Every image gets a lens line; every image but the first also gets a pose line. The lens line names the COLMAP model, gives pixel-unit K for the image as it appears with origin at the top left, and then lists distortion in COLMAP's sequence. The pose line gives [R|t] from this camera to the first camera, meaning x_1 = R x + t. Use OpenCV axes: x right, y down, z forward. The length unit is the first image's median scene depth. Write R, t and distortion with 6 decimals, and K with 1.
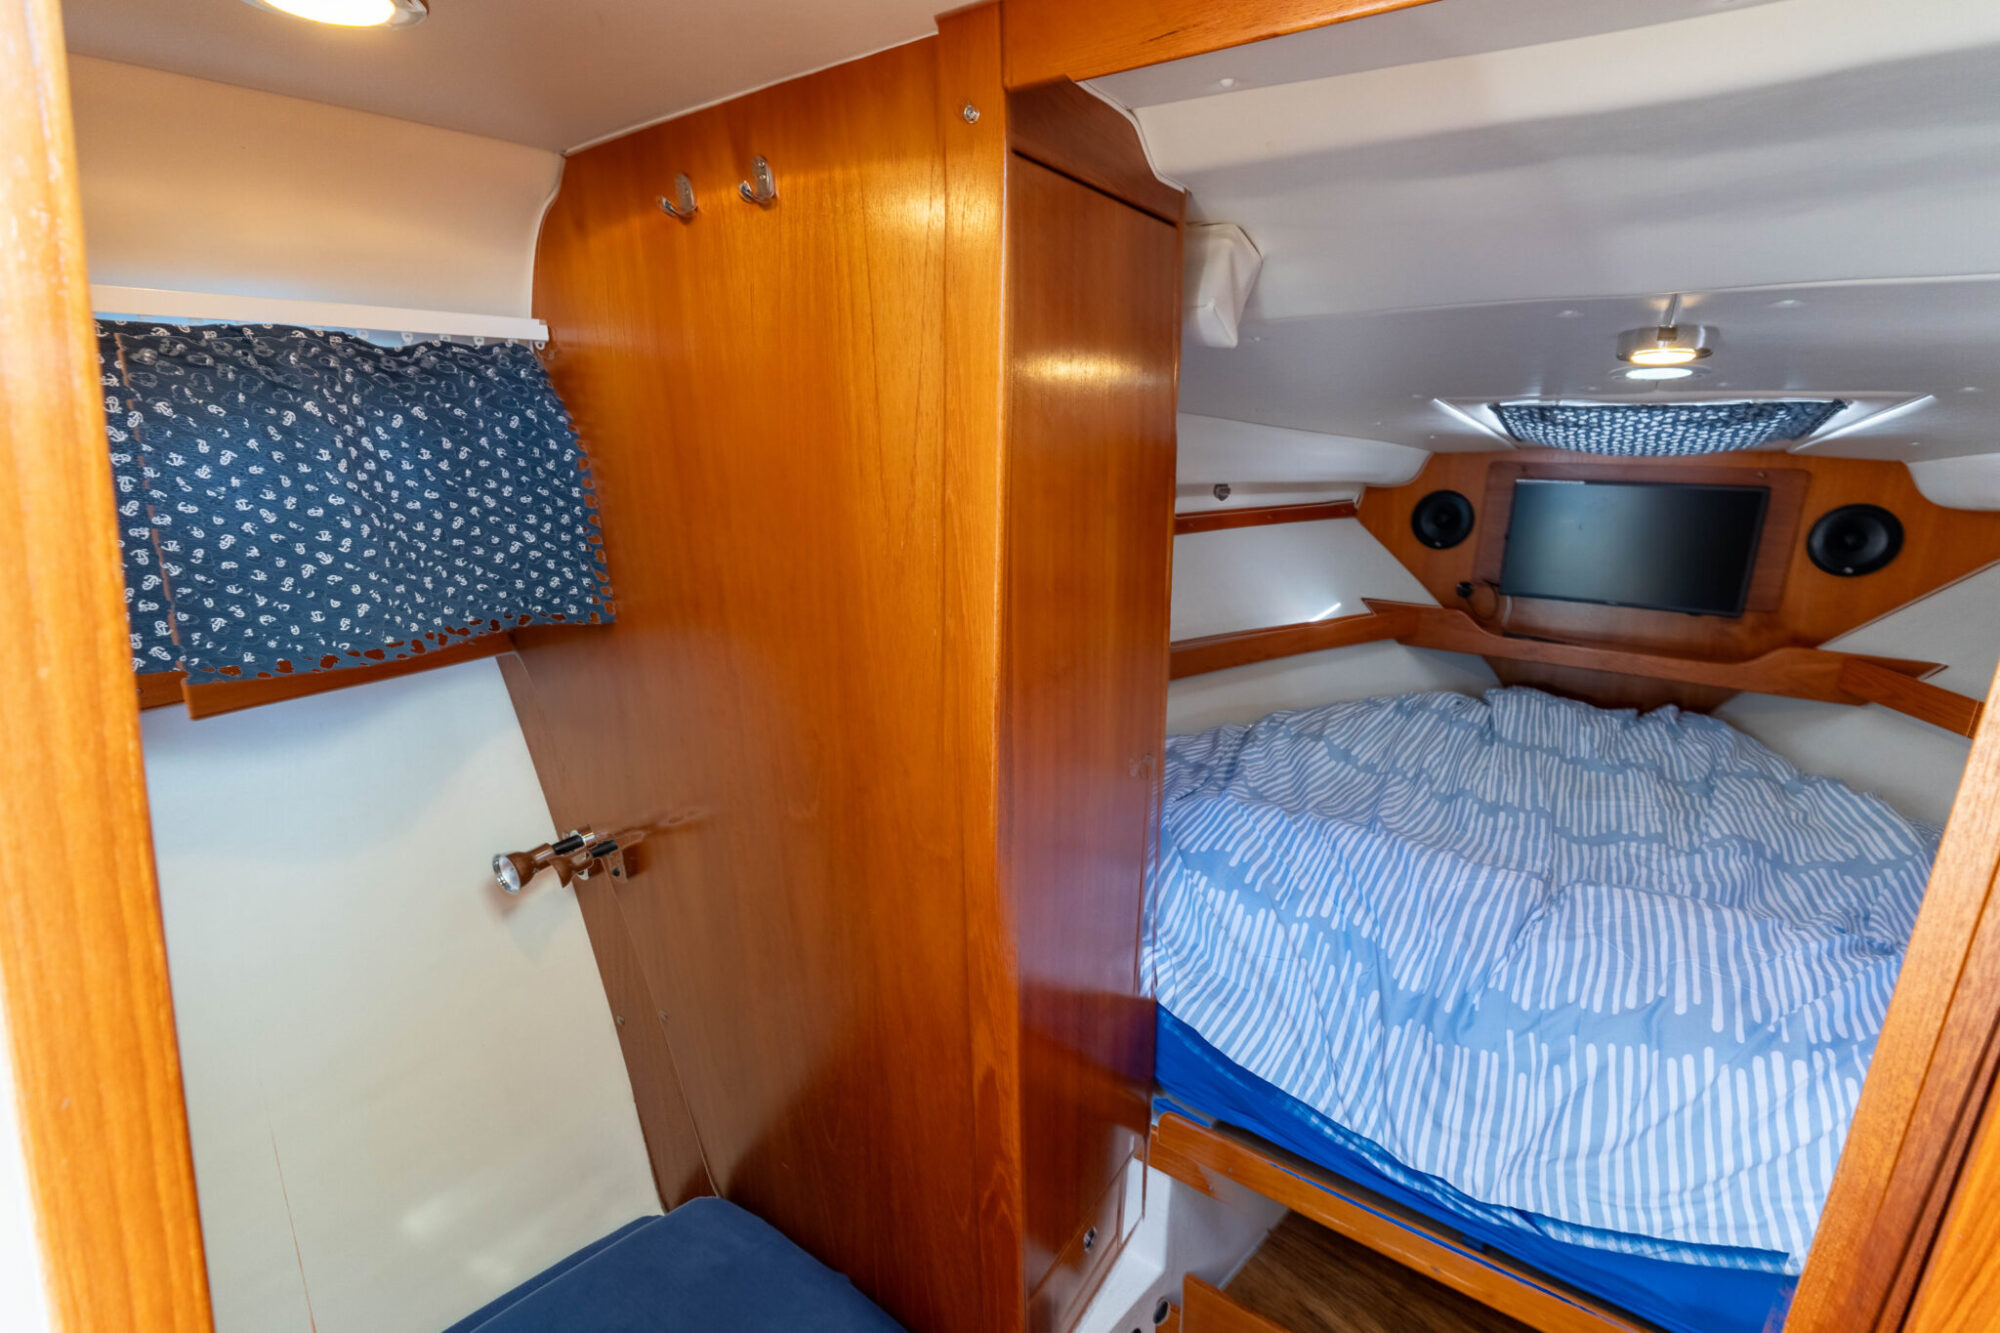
lens RADIAL K [[870.9, 0, 1015.9], [0, 870.9, 646.5], [0, 0, 1]] dist [-0.004025, 0.000176]
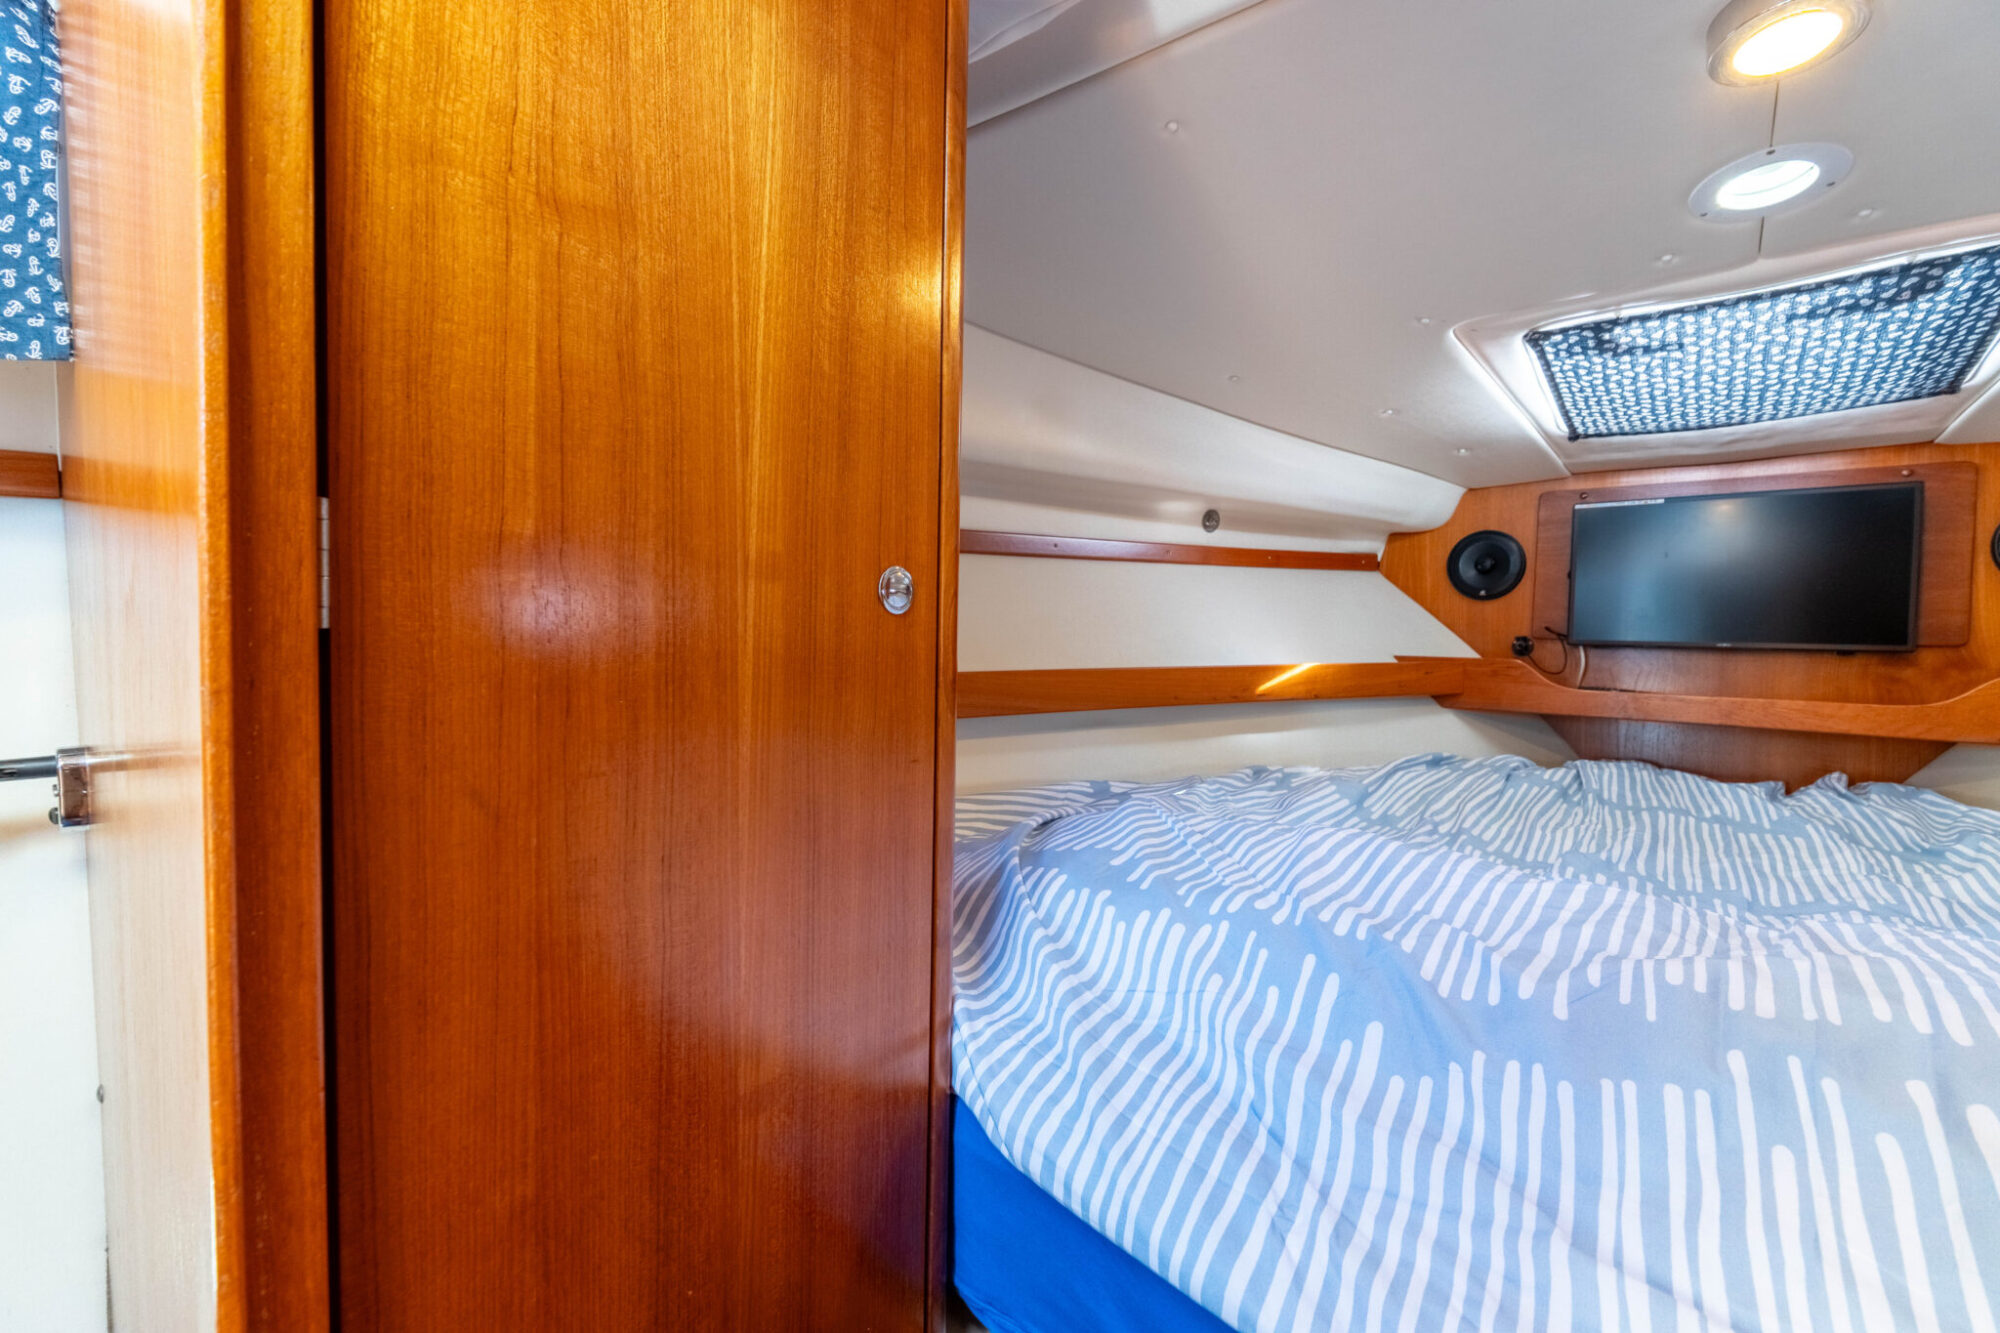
lens RADIAL K [[841.1, 0, 996.8], [0, 841.1, 662.3], [0, 0, 1]] dist [-0.006118, -0.000030]
pose [[0.995394, 0.010874, -0.095245, 0.129198], [-0.029732, 0.979572, -0.198883, 0.147203], [0.091137, 0.200799, 0.975384, 0.246419]]
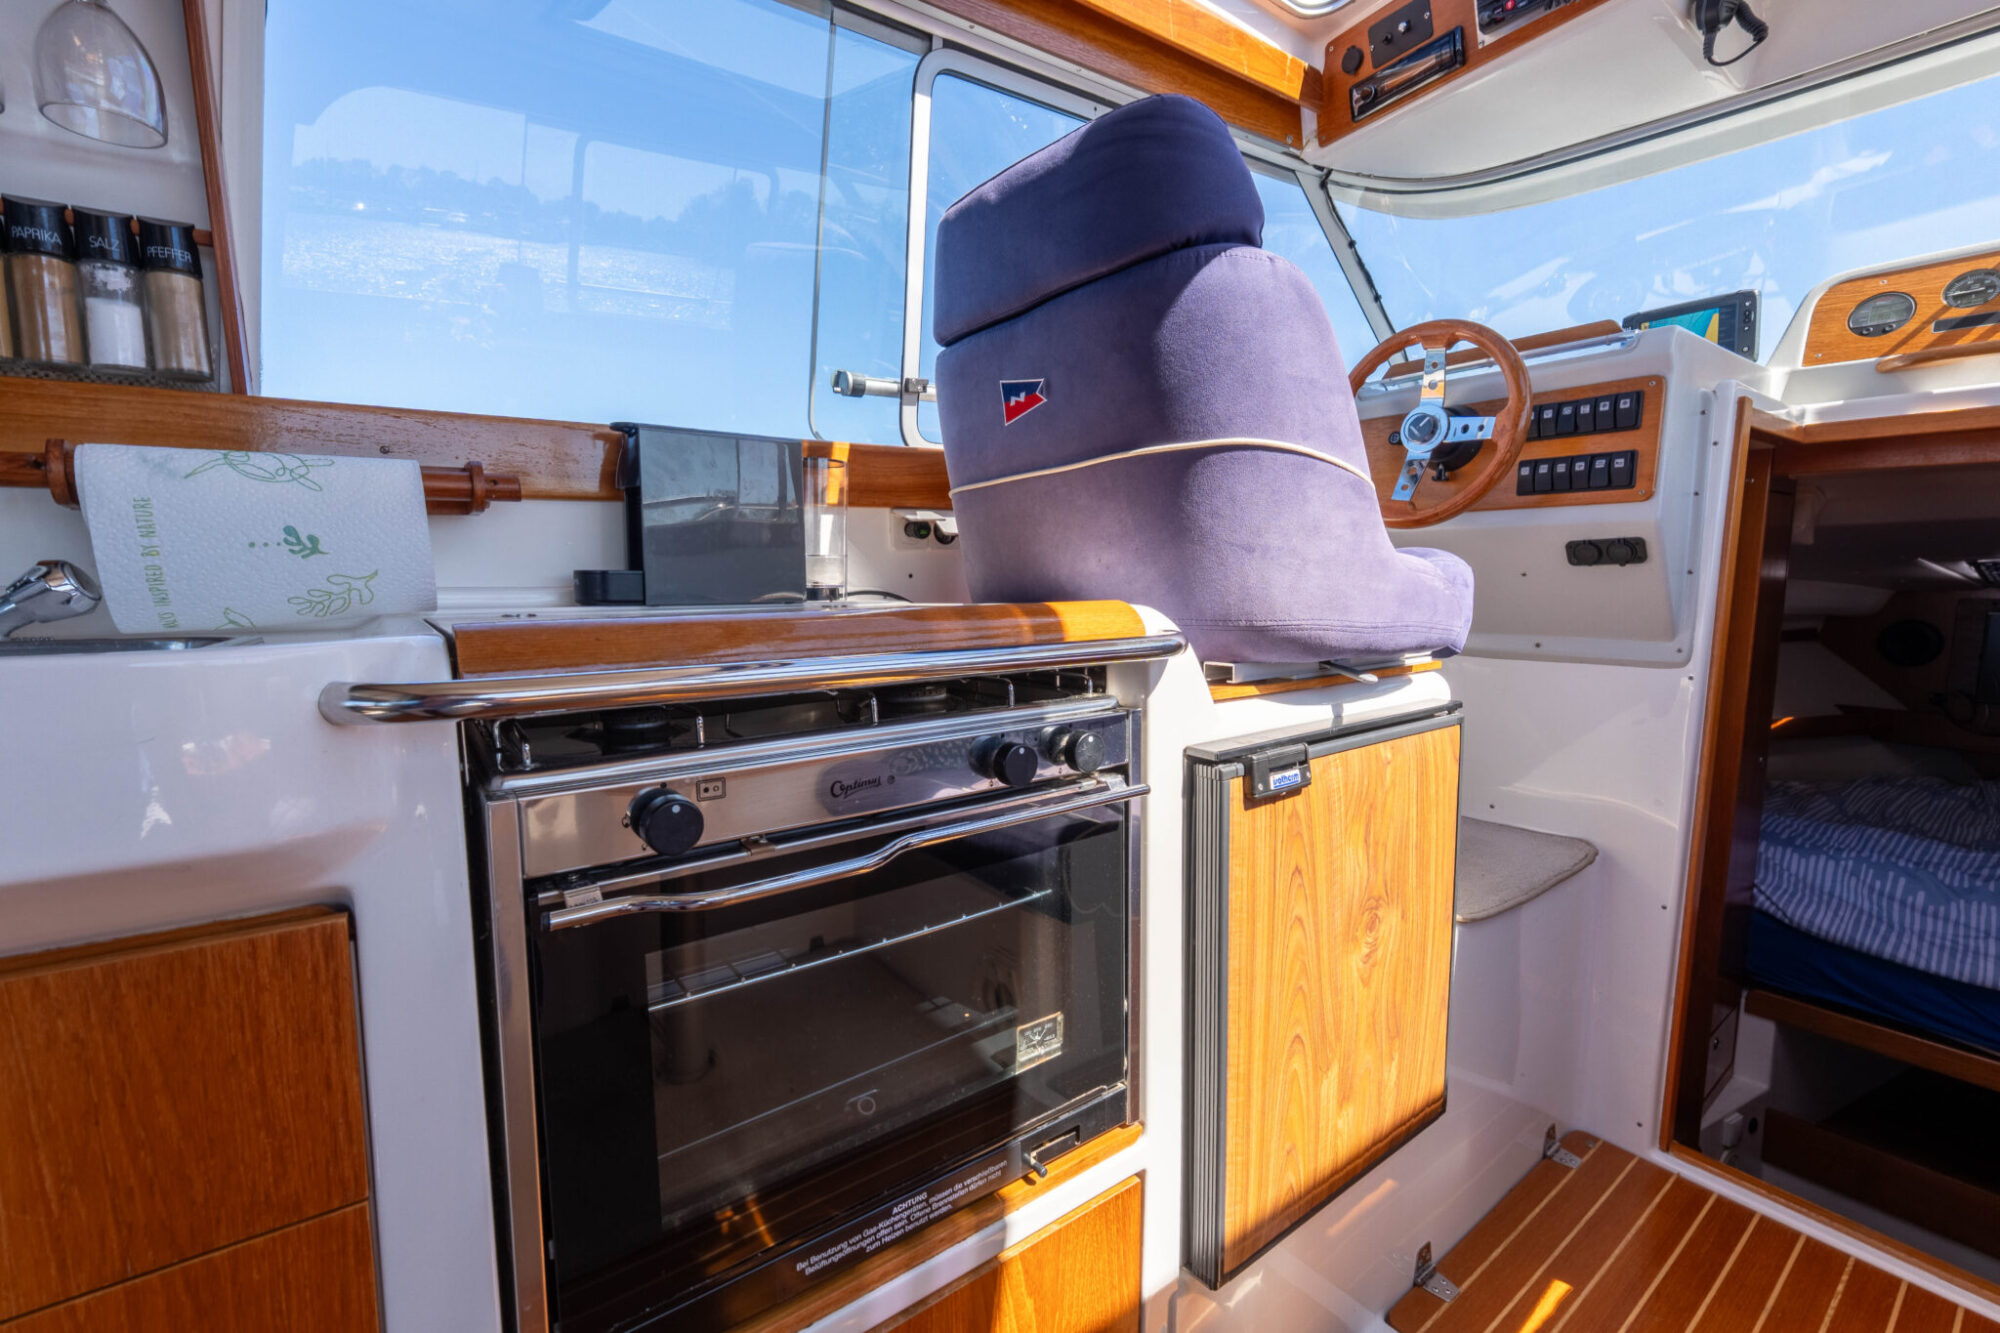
lens RADIAL K [[841.1, 0, 1002.0], [0, 841.1, 663.7], [0, 0, 1]] dist [-0.006118, -0.000030]
pose [[0.944247, 0.022719, -0.328453, -0.428406], [-0.062893, 0.991692, -0.112212, 0.122556], [0.323174, 0.126613, 0.937831, -0.665910]]
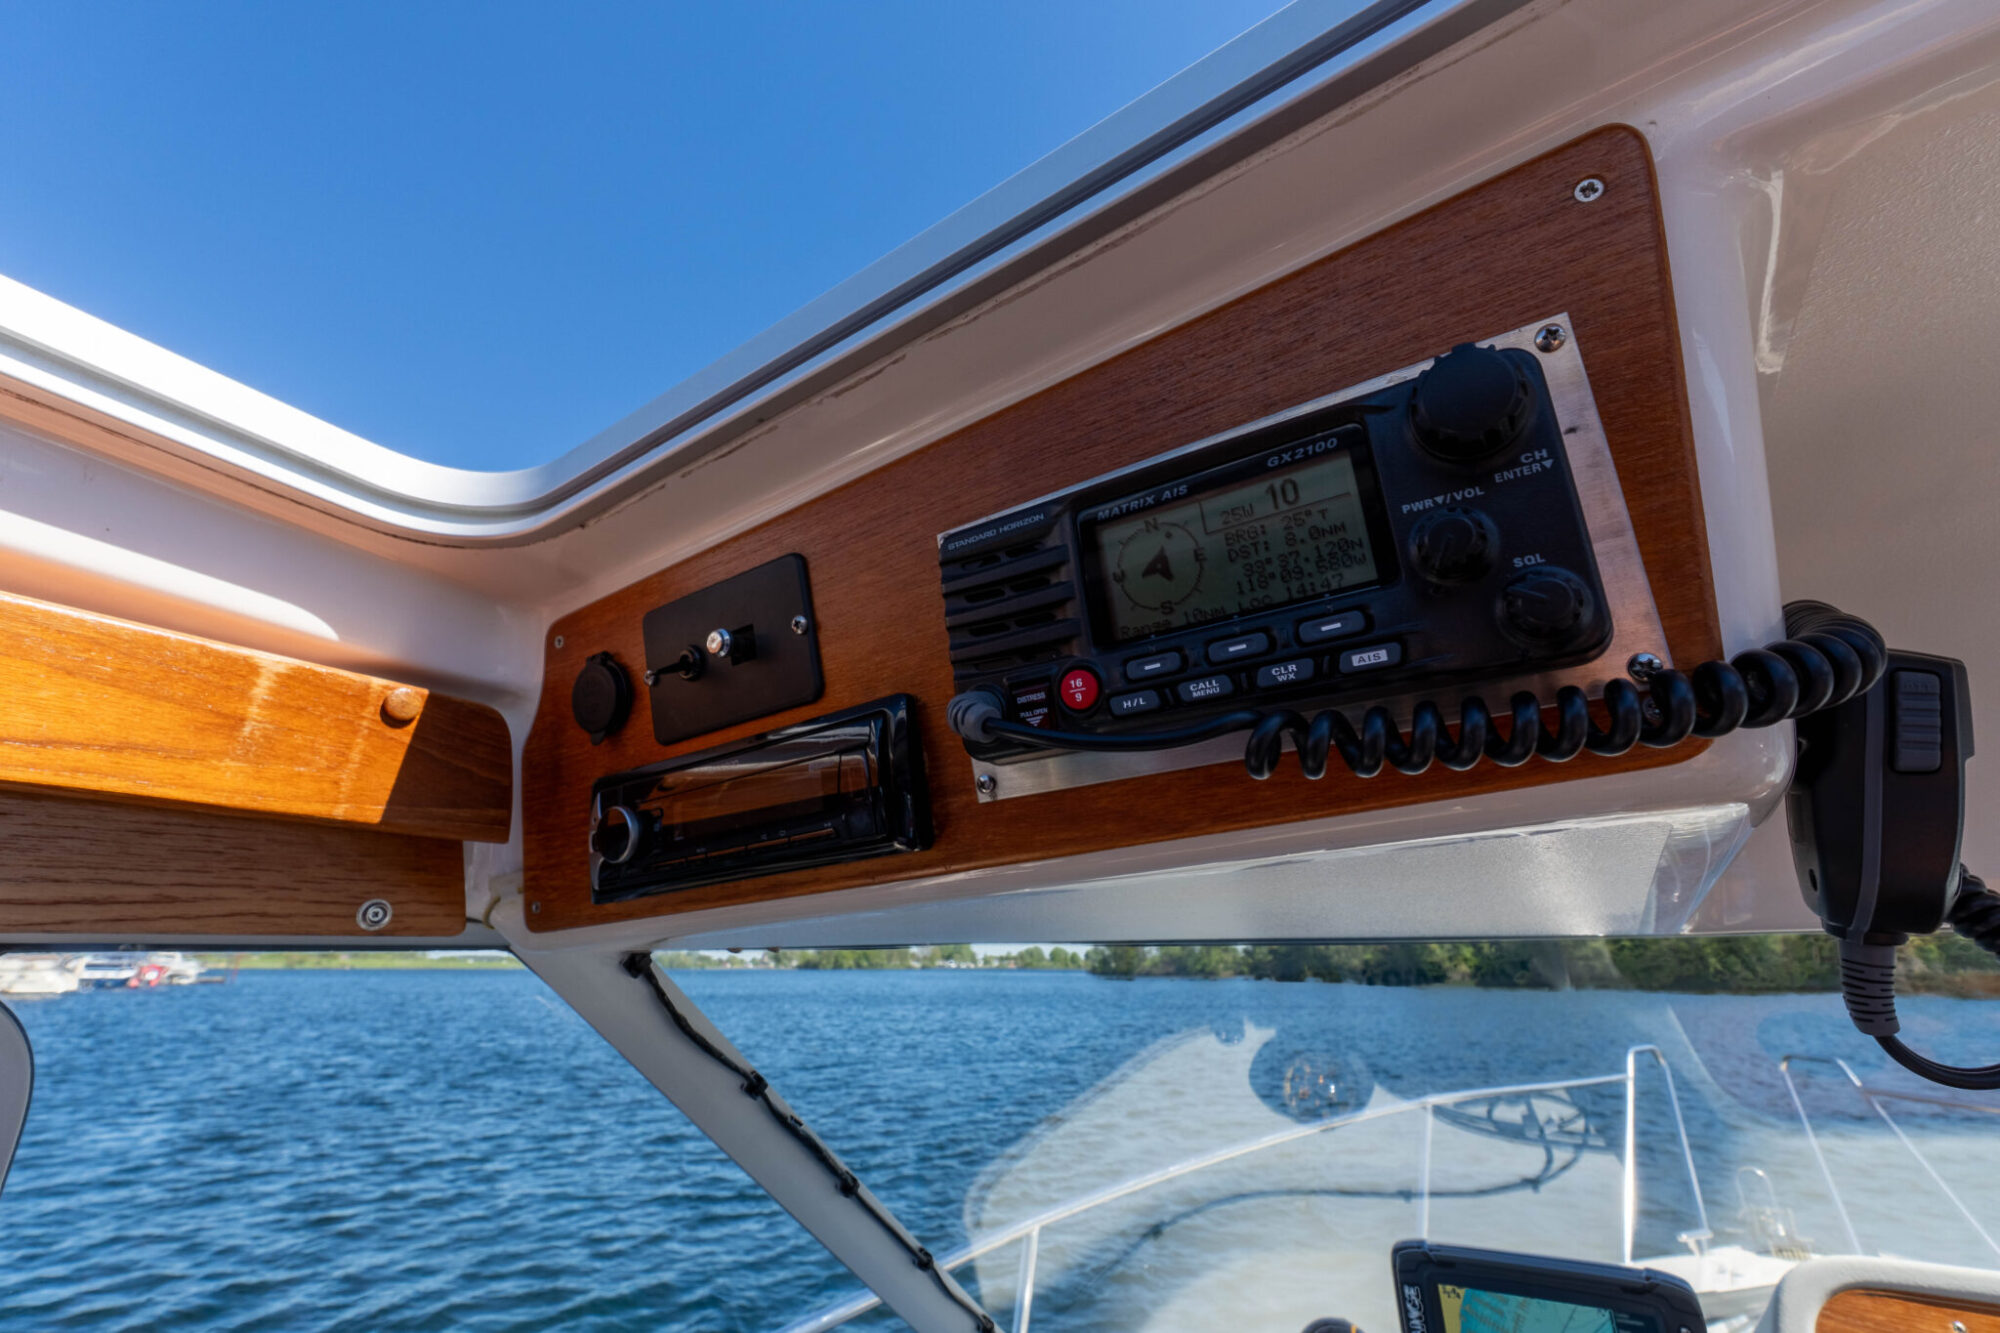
lens RADIAL K [[841.1, 0, 1008.6], [0, 841.1, 677.8], [0, 0, 1]] dist [-0.006118, -0.000030]
pose [[0.998935, 0.010744, 0.044865, -0.309756], [0.015292, 0.840412, -0.541732, -0.362321], [-0.043526, 0.541841, 0.839353, -0.158031]]
